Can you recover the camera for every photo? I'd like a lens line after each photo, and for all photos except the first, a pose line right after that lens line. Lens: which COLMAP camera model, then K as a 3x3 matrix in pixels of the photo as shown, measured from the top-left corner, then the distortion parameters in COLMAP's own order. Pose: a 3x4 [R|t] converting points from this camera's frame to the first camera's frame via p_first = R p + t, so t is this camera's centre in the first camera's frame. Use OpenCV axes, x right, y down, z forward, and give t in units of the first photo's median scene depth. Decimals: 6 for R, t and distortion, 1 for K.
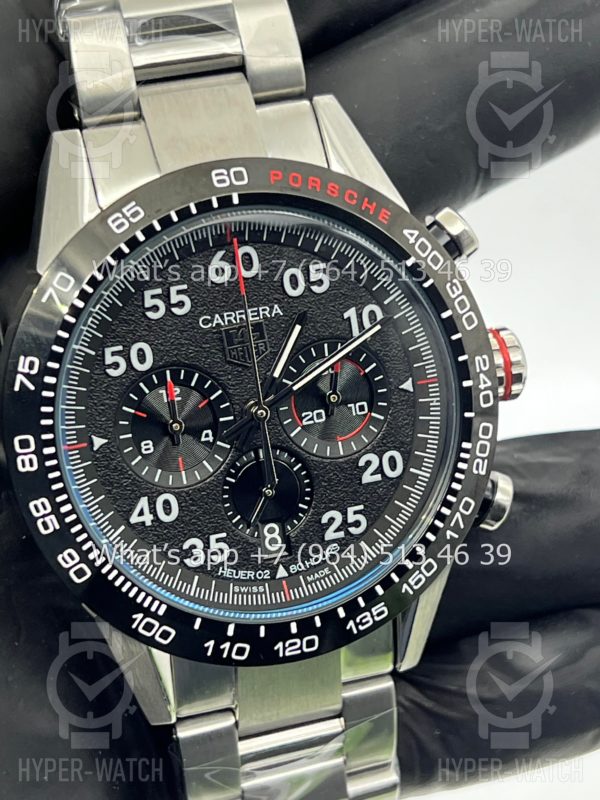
lens RADIAL K [[1946.7, 0, 328.9], [0, 1946.7, 395.1], [0, 0, 1]] dist [0.165808, 0.000000]
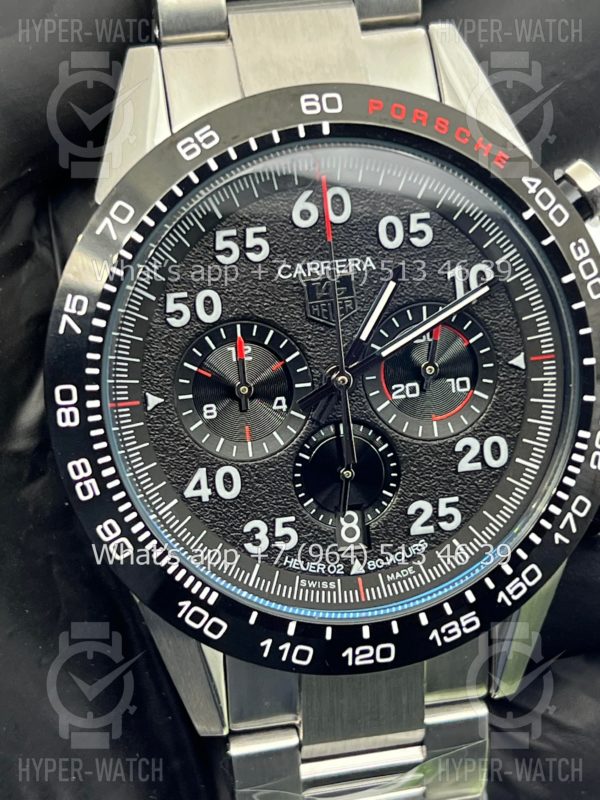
lens RADIAL K [[1946.7, 0, 299.1], [0, 1946.7, 395.5], [0, 0, 1]] dist [0.165808, 0.000000]
pose [[0.991372, 0.056339, -0.118352, 0.048144], [-0.061053, 0.997464, -0.036590, 0.048541], [0.115991, 0.043500, 0.992297, 0.141618]]
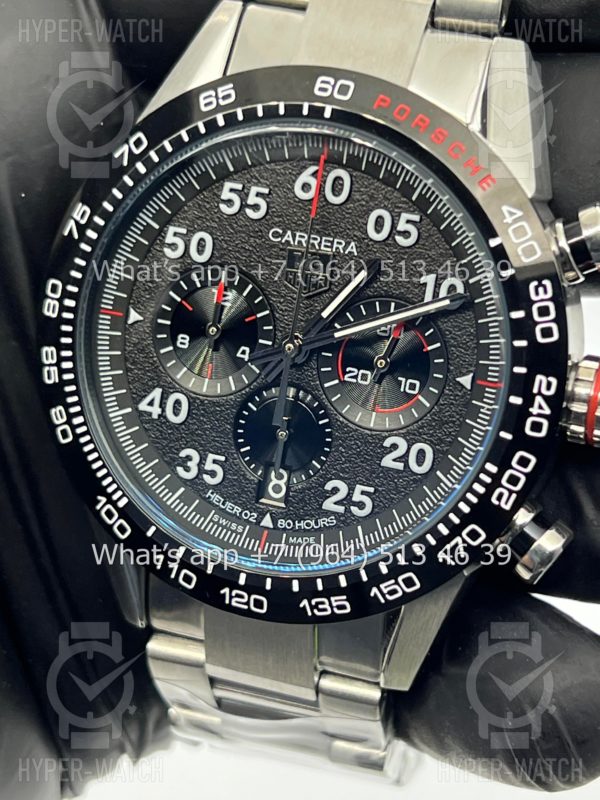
lens RADIAL K [[1946.7, 0, 282.3], [0, 1946.7, 401.4], [0, 0, 1]] dist [0.165808, 0.000000]
pose [[0.772493, 0.344549, -0.533423, 0.455220], [-0.336602, 0.934459, 0.116124, -0.071375], [0.538473, 0.089846, 0.837839, 0.233175]]
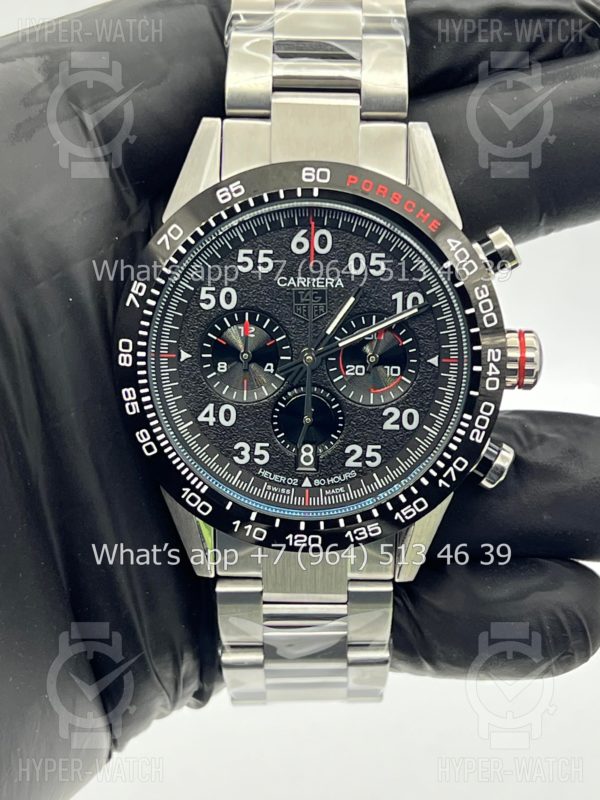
lens RADIAL K [[1946.7, 0, 298.2], [0, 1946.7, 408.8], [0, 0, 1]] dist [0.165808, 0.000000]
pose [[0.938733, 0.205358, -0.276781, 0.321007], [-0.192520, 0.978567, 0.073097, -0.050985], [0.285859, -0.015332, 0.958149, -0.240725]]
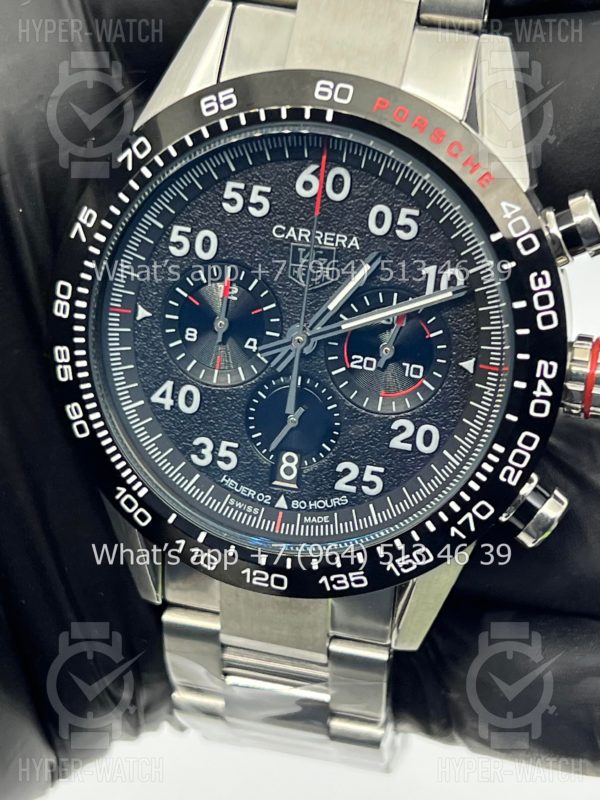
lens RADIAL K [[1946.7, 0, 295.1], [0, 1946.7, 416.7], [0, 0, 1]] dist [0.165808, 0.000000]
pose [[0.835188, 0.344688, -0.428546, 0.384843], [-0.303366, 0.938693, 0.163783, -0.110851], [0.458727, -0.006783, 0.888552, 0.145435]]
